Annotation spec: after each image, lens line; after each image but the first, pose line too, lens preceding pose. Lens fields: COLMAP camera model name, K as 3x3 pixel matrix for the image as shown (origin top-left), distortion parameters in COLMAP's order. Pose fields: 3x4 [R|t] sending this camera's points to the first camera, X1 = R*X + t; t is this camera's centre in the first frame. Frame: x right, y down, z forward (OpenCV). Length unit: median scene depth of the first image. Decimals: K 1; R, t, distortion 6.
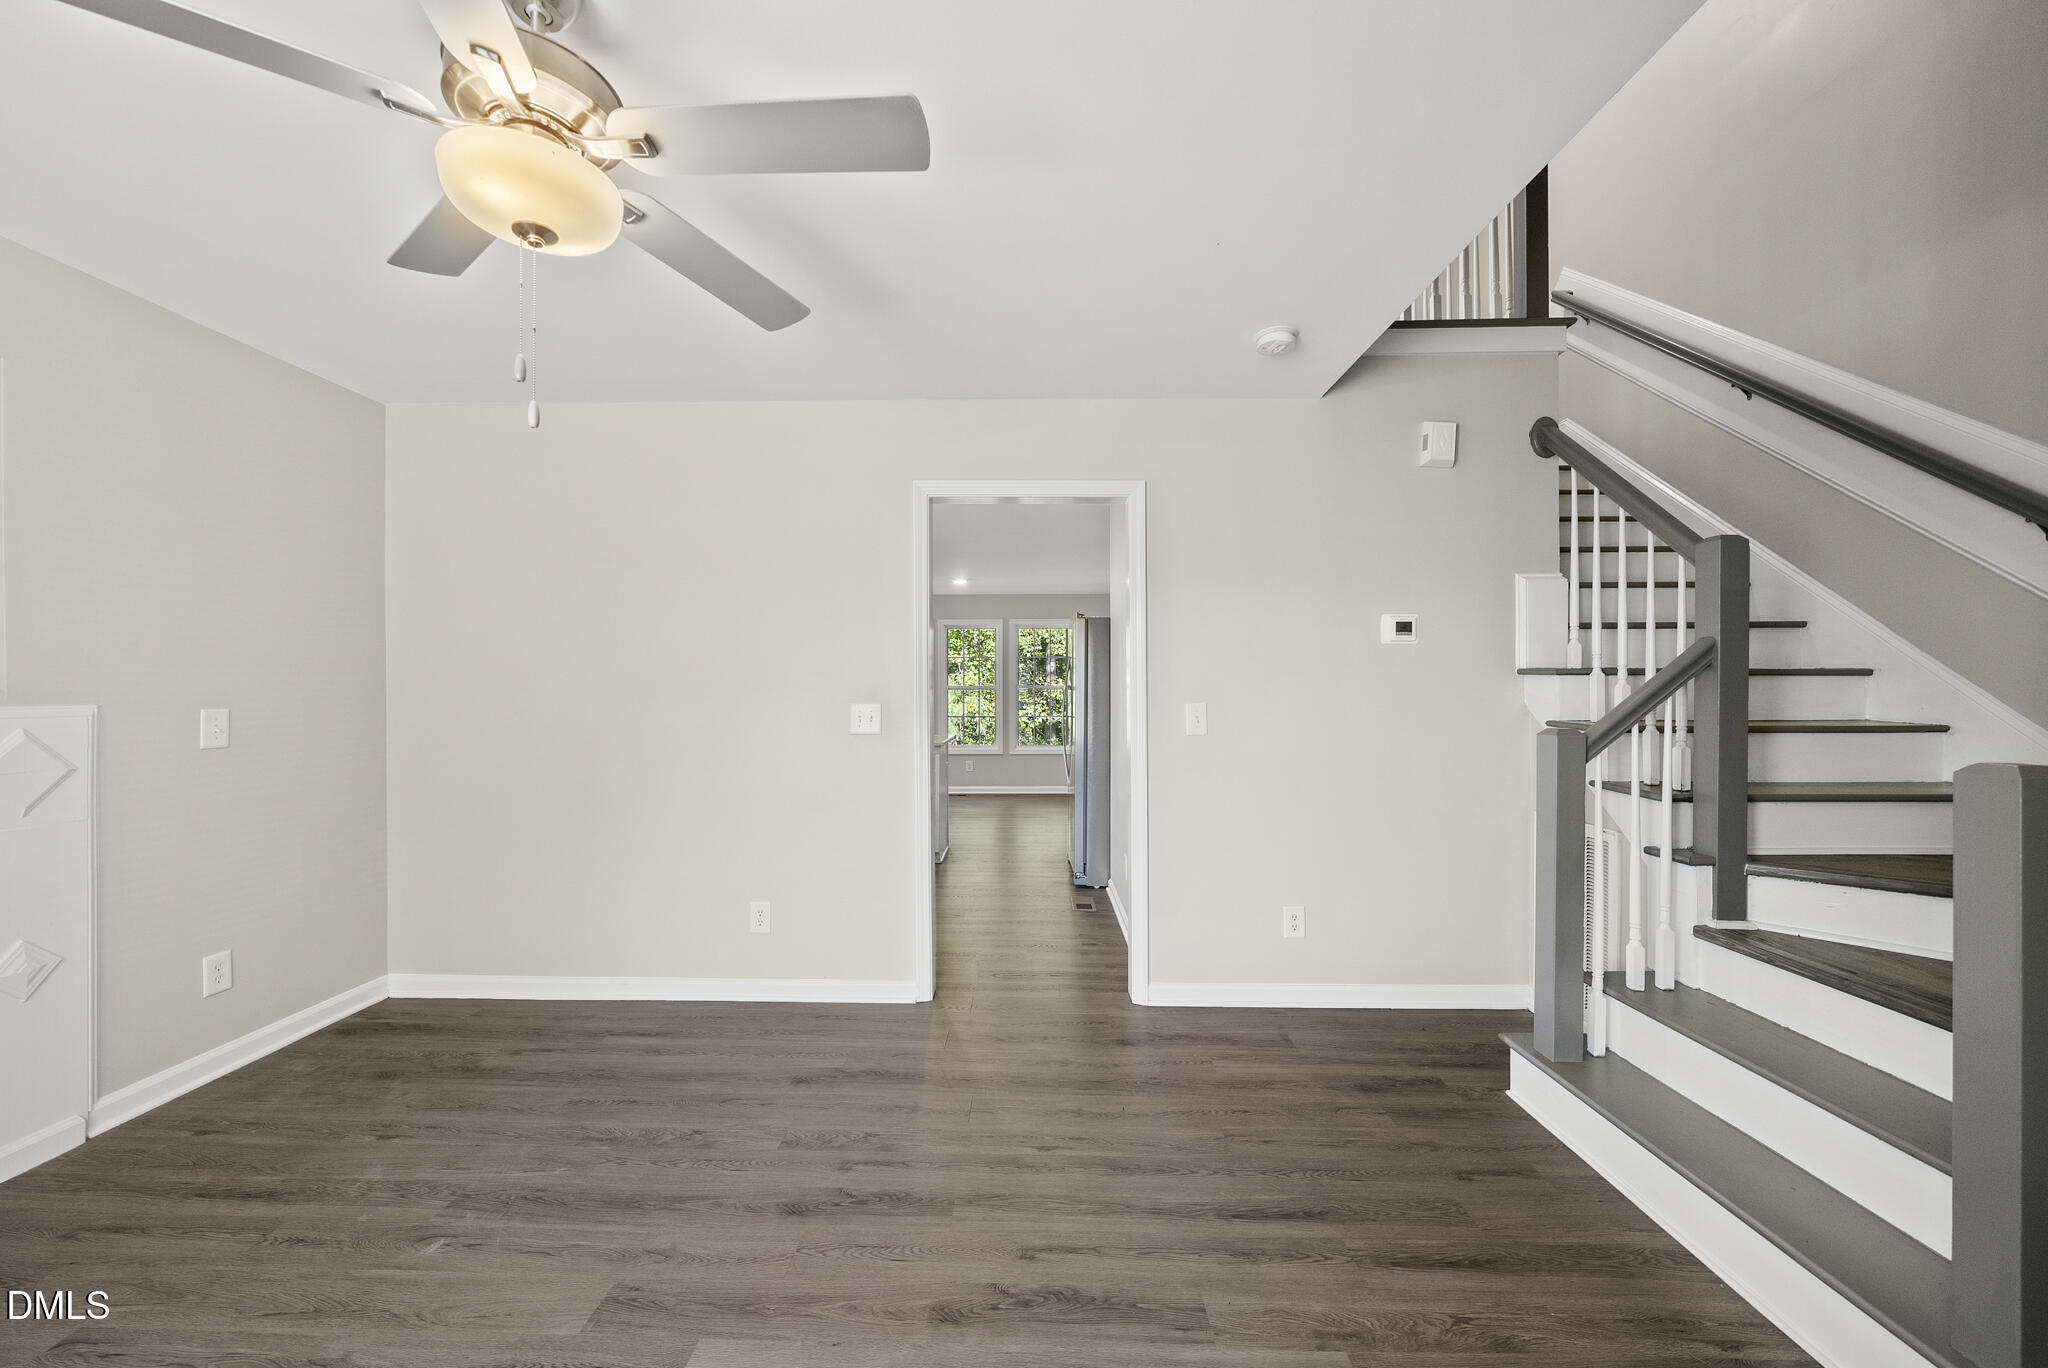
lens RADIAL K [[756.0, 0, 1018.7], [0, 756.0, 684.2], [0, 0, 1]] dist [-0.007344, 0.000242]
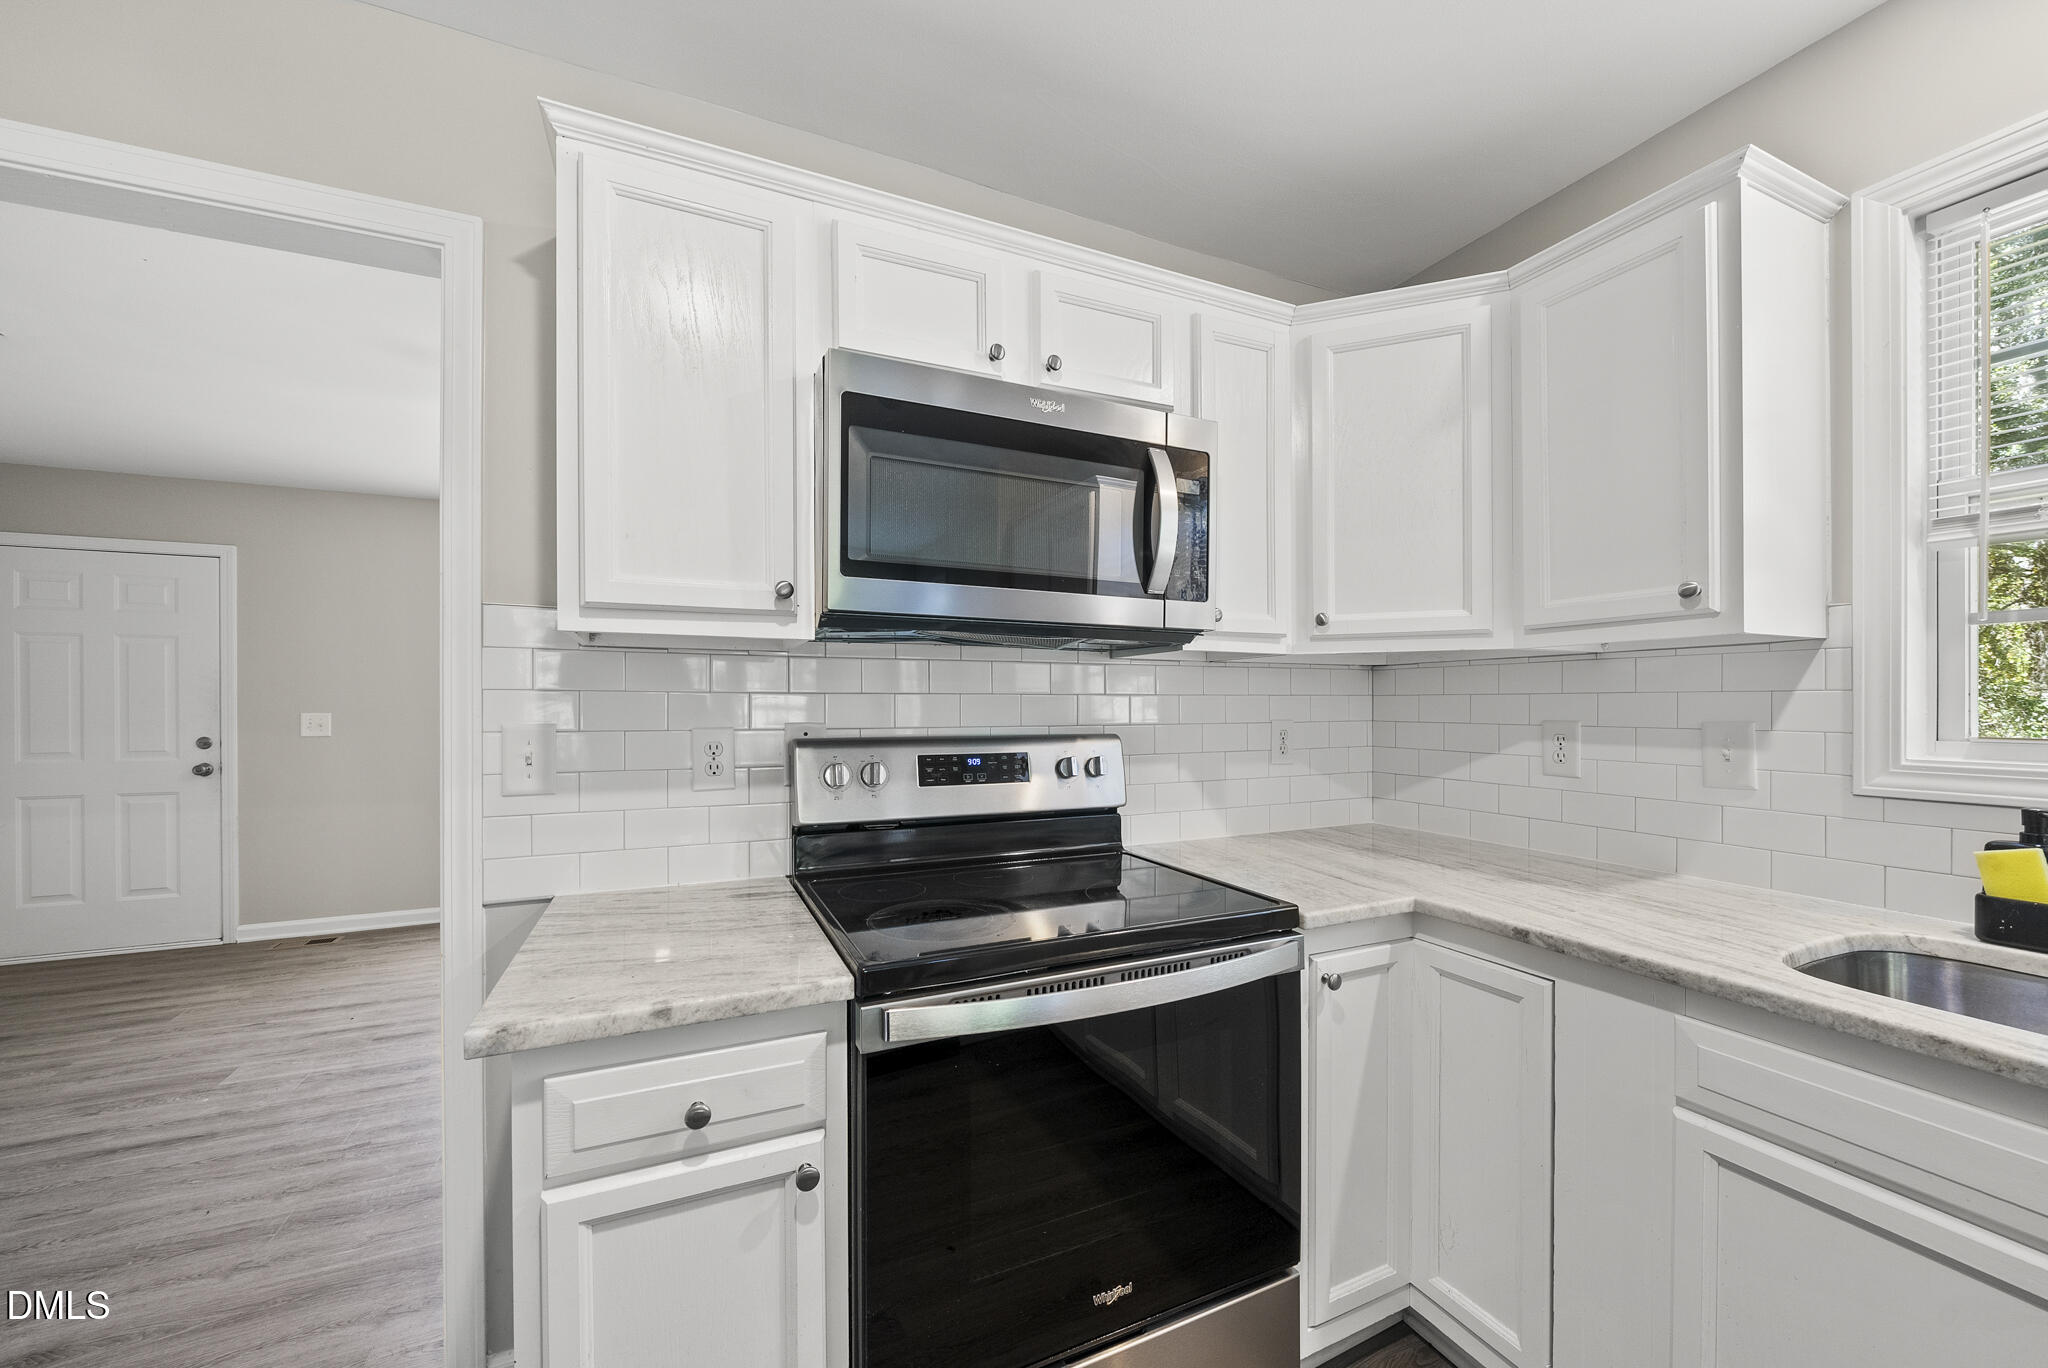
lens RADIAL K [[756.0, 0, 1018.7], [0, 756.0, 707.9], [0, 0, 1]] dist [-0.007344, 0.000242]
pose [[-0.901903, 0.003855, -0.431922, -0.315154], [0.006341, 0.999971, -0.004318, 0.023176], [0.431892, -0.006633, -0.901901, 2.160684]]
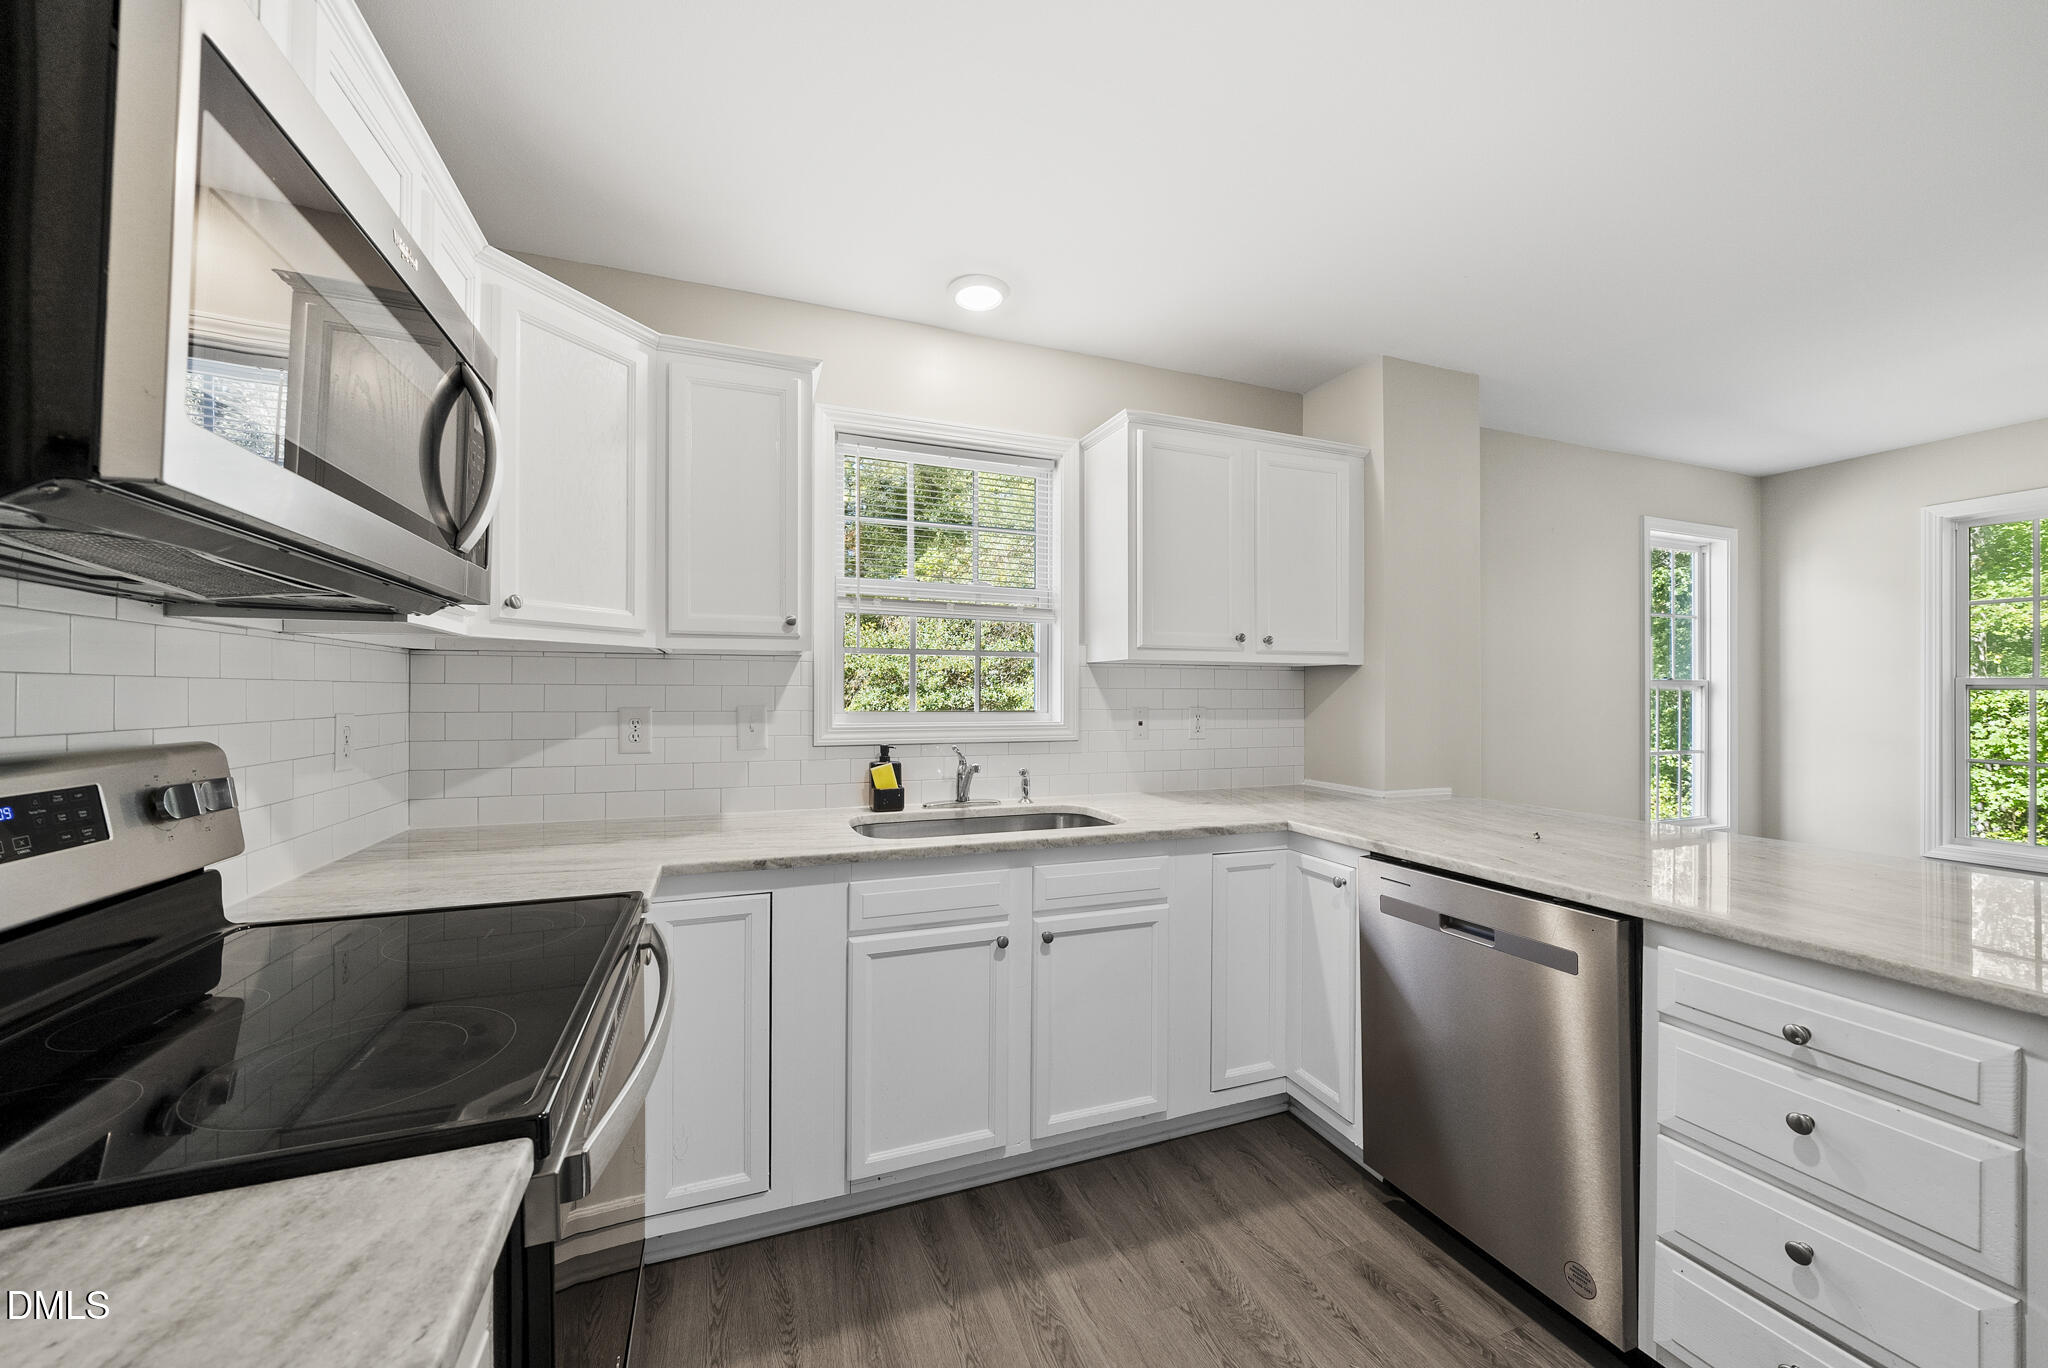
lens RADIAL K [[756.0, 0, 1015.6], [0, 756.0, 689.3], [0, 0, 1]] dist [-0.007344, 0.000242]
pose [[0.378676, -0.002985, -0.925524, -0.098465], [0.006303, 0.999980, -0.000646, 0.017490], [0.925508, -0.005588, 0.378688, 1.778017]]
